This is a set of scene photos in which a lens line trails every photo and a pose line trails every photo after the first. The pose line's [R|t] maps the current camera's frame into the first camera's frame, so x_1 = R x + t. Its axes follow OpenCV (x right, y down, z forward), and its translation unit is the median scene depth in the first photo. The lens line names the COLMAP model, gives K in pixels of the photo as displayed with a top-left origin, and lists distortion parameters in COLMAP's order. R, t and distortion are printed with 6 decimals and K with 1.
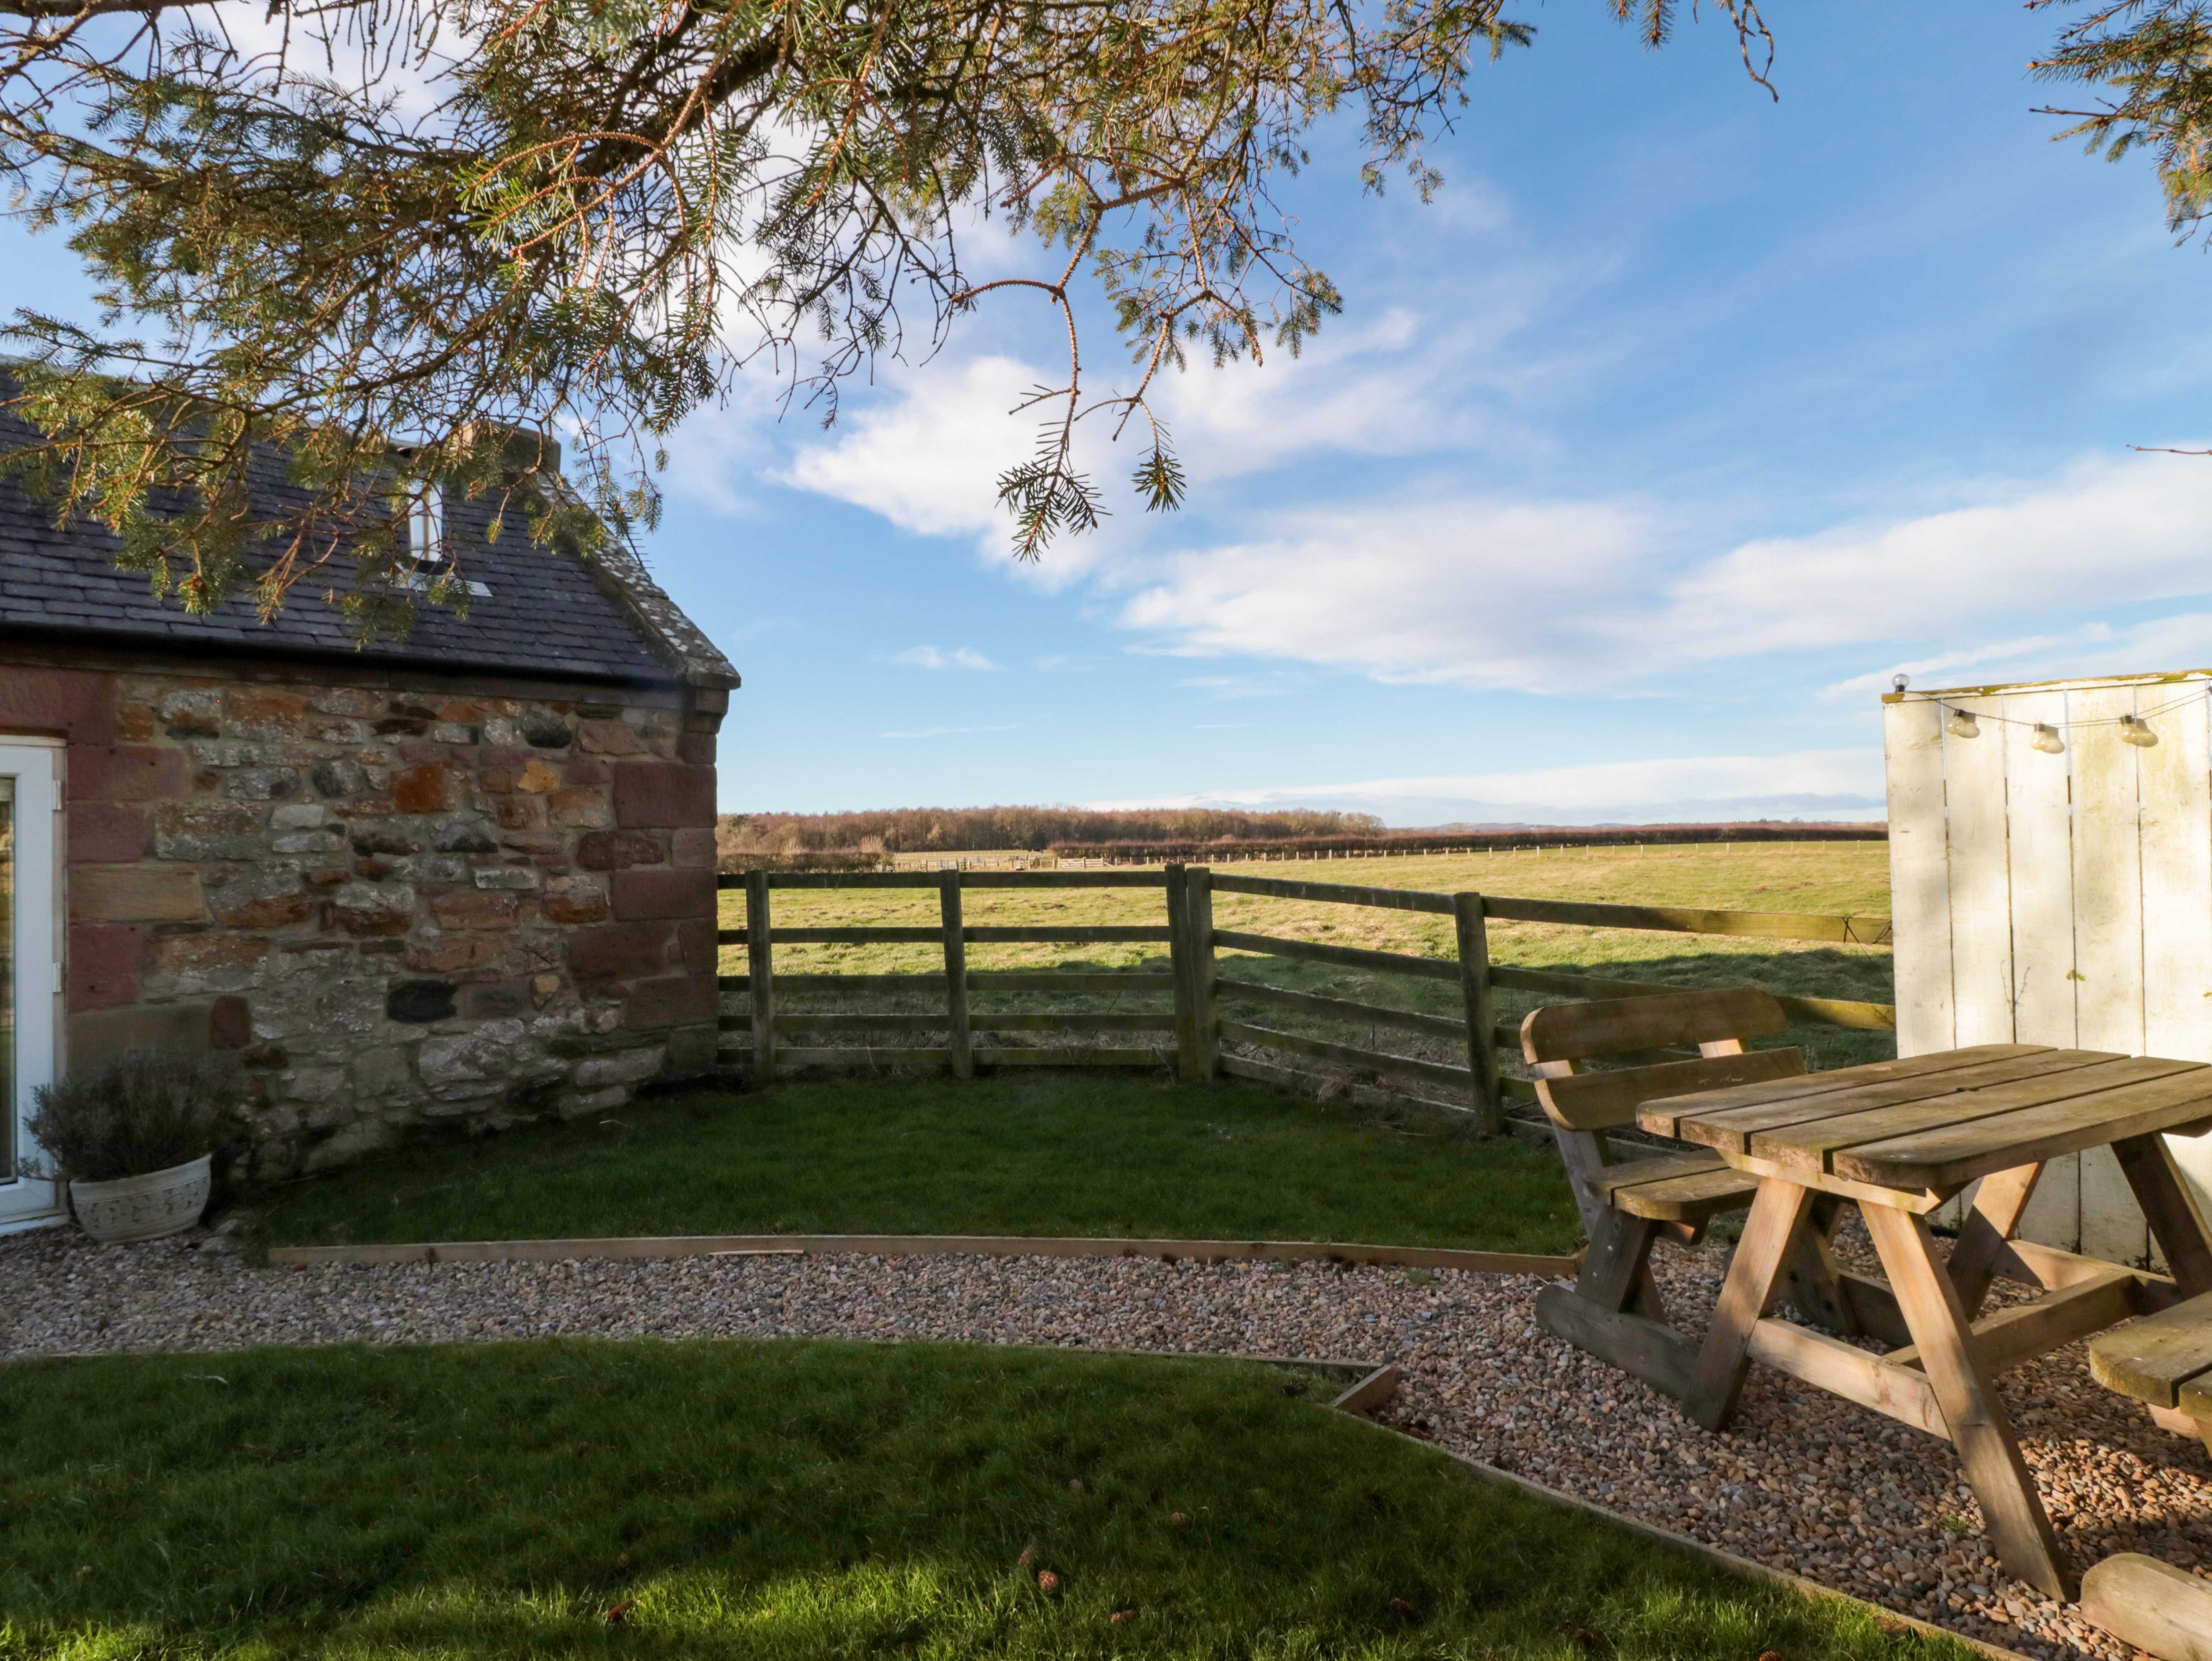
lens RADIAL K [[1115.0, 0, 1098.3], [0, 1115.0, 840.6], [0, 0, 1]] dist [-0.000310, -0.014069]
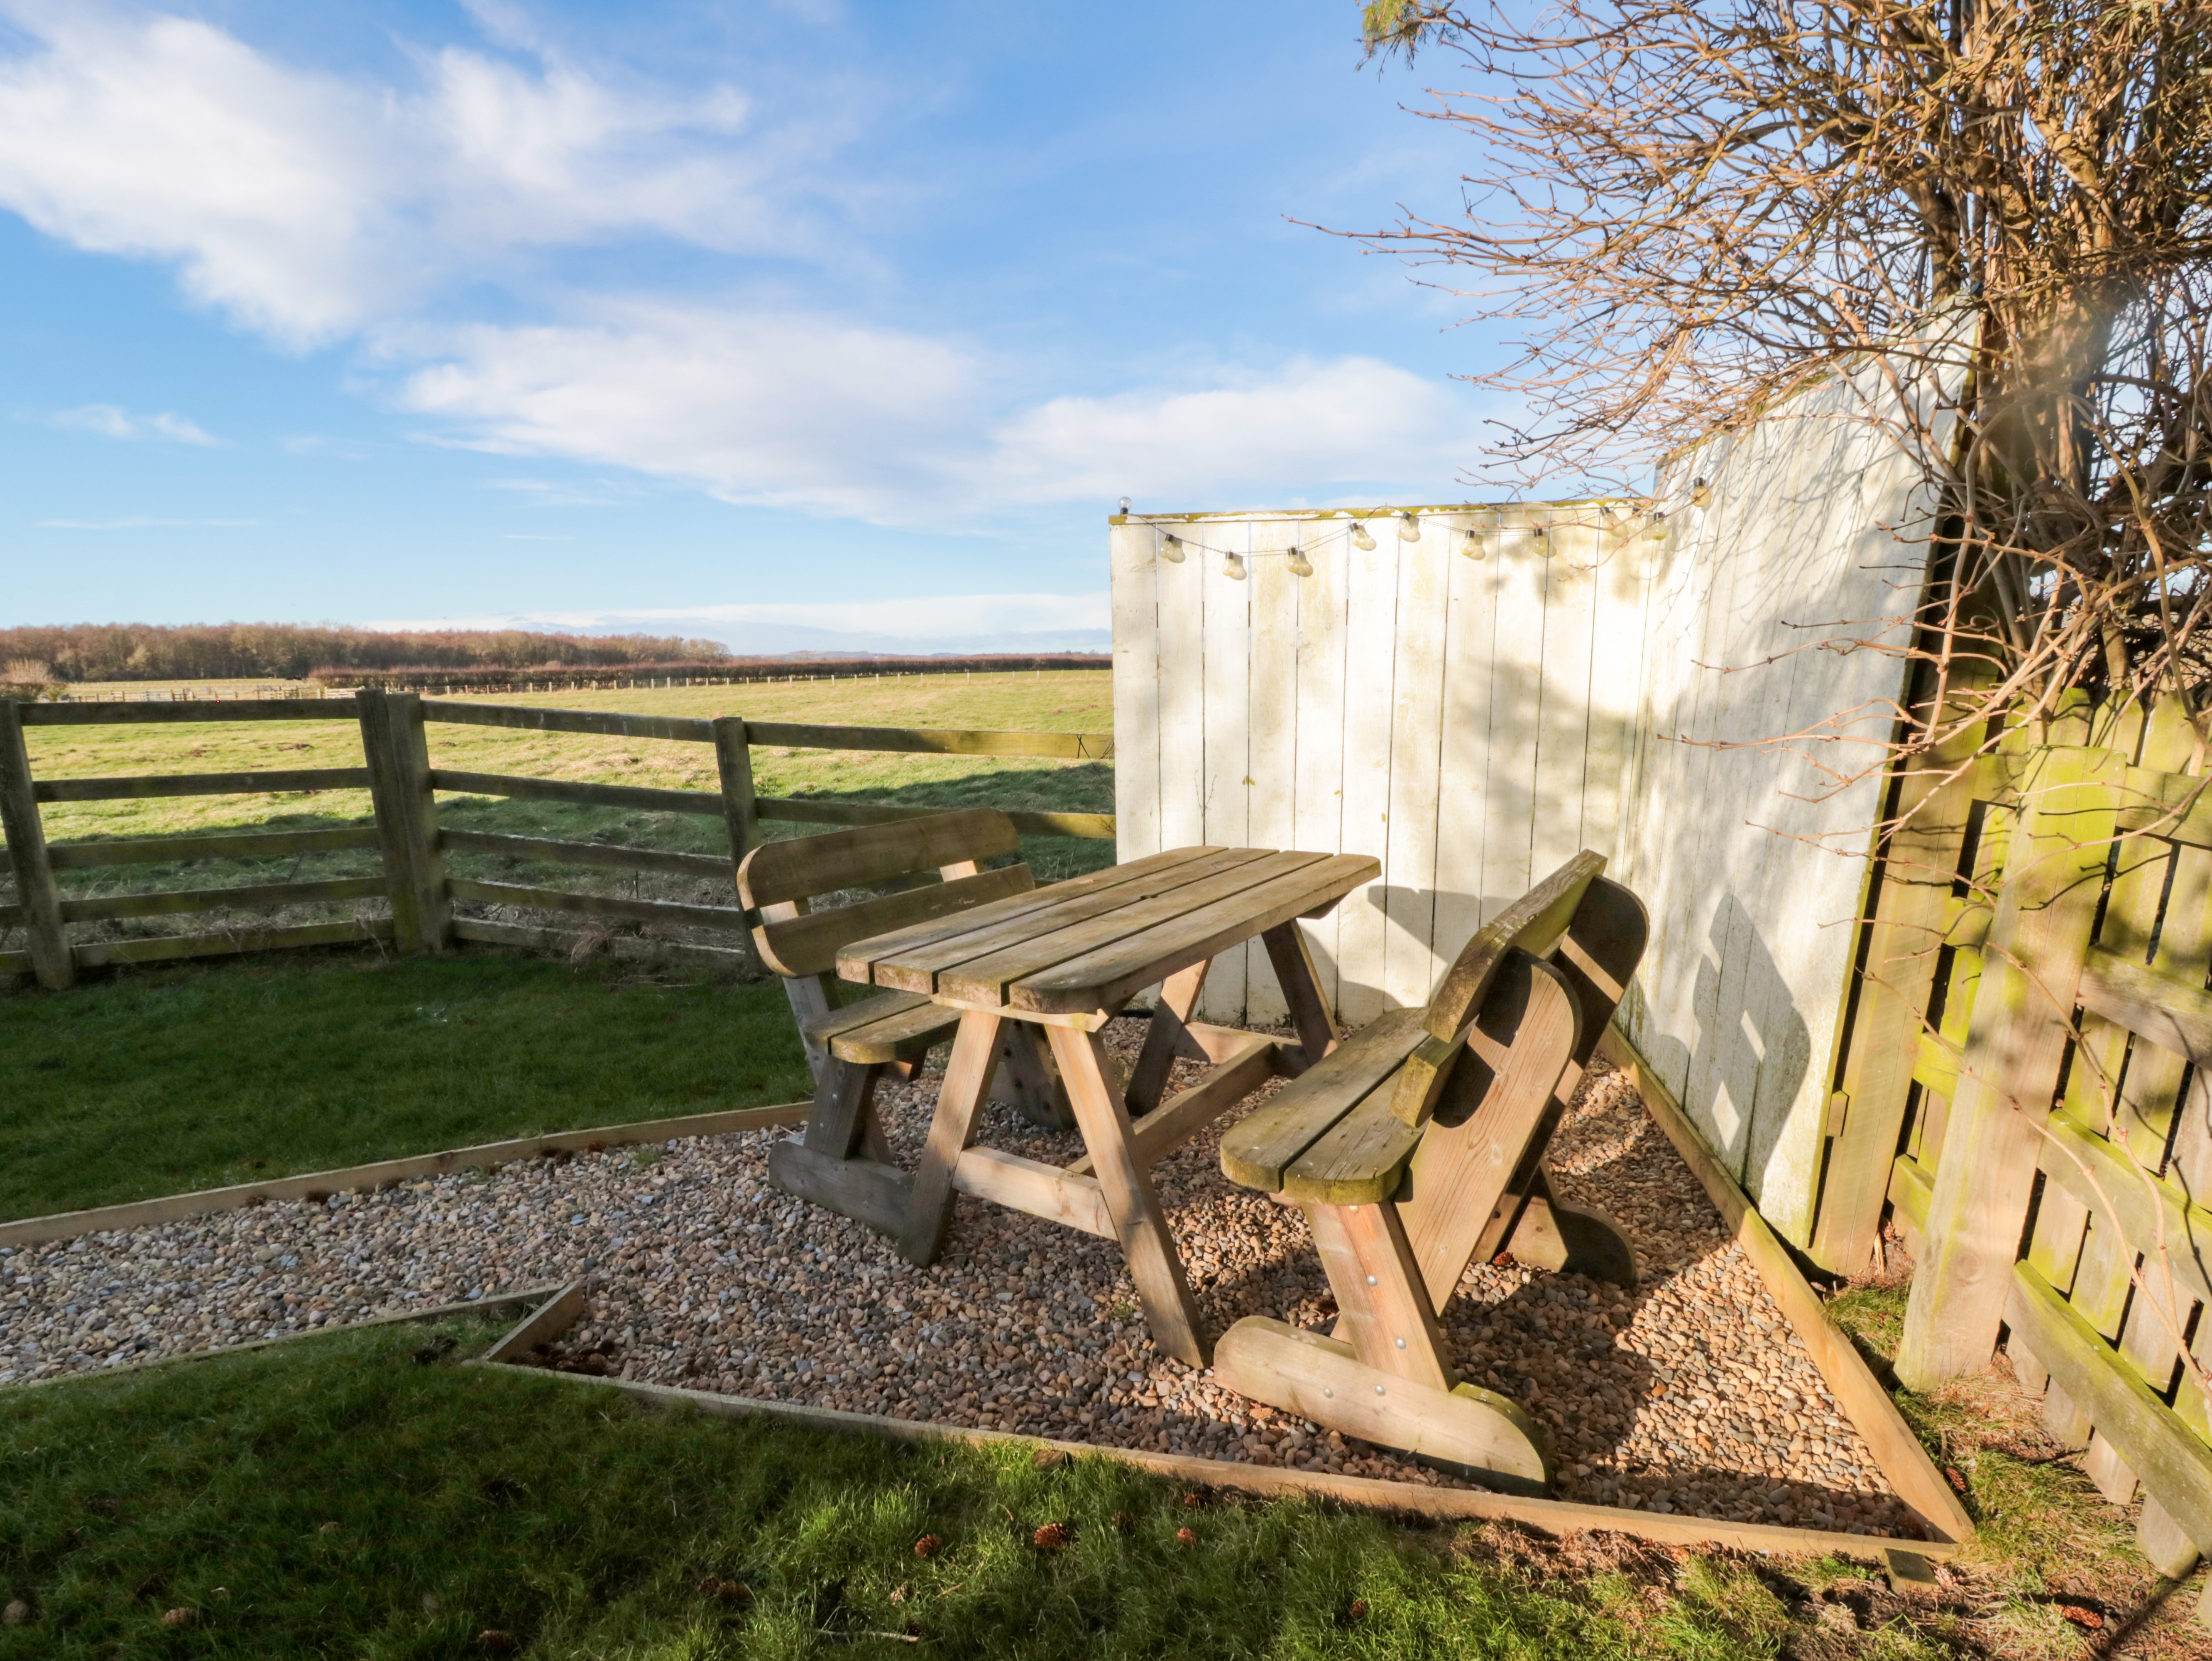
lens RADIAL K [[974.4, 0, 1106.0], [0, 974.4, 830.5], [0, 0, 1]] dist [-0.018542, -0.000891]
pose [[0.864858, -0.073027, 0.496676, 0.246146], [-0.004856, 0.988100, 0.153737, 0.018527], [-0.501992, -0.135373, 0.854212, 0.203037]]
